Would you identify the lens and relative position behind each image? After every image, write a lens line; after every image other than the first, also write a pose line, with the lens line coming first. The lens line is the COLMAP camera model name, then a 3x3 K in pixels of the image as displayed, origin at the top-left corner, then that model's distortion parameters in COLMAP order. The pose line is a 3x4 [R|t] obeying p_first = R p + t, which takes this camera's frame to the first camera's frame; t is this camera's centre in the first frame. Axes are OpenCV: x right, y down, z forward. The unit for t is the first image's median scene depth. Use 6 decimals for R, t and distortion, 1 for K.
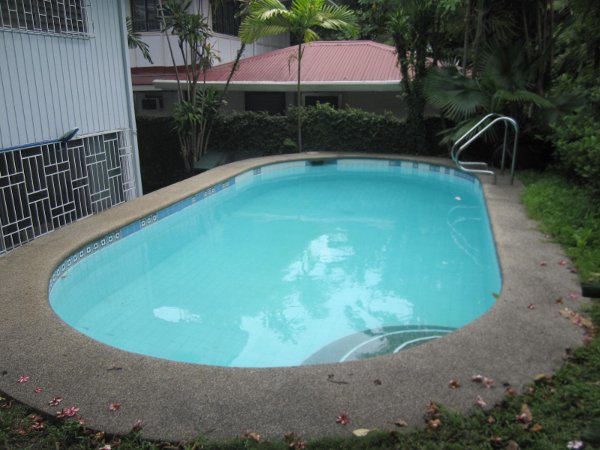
lens RADIAL K [[492.9, 0, 300.0], [0, 492.9, 225.0], [0, 0, 1]] dist [-0.070667, 0.001780]
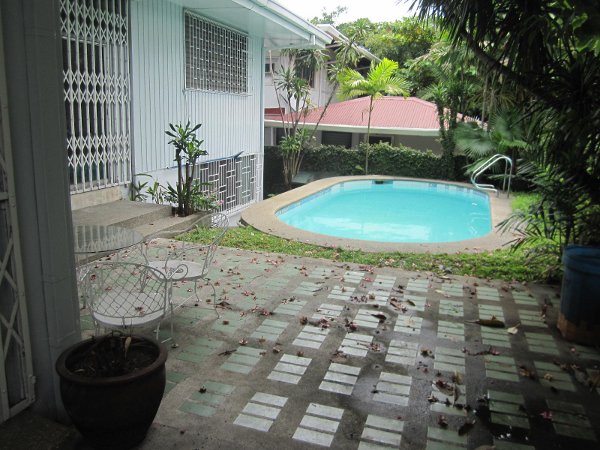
lens RADIAL K [[492.9, 0, 300.0], [0, 492.9, 225.0], [0, 0, 1]] dist [-0.070667, 0.001780]
pose [[0.997540, 0.053304, -0.045519, -0.131077], [-0.056170, 0.996355, -0.064196, 0.110558], [0.041931, 0.066595, 0.996899, -0.474599]]
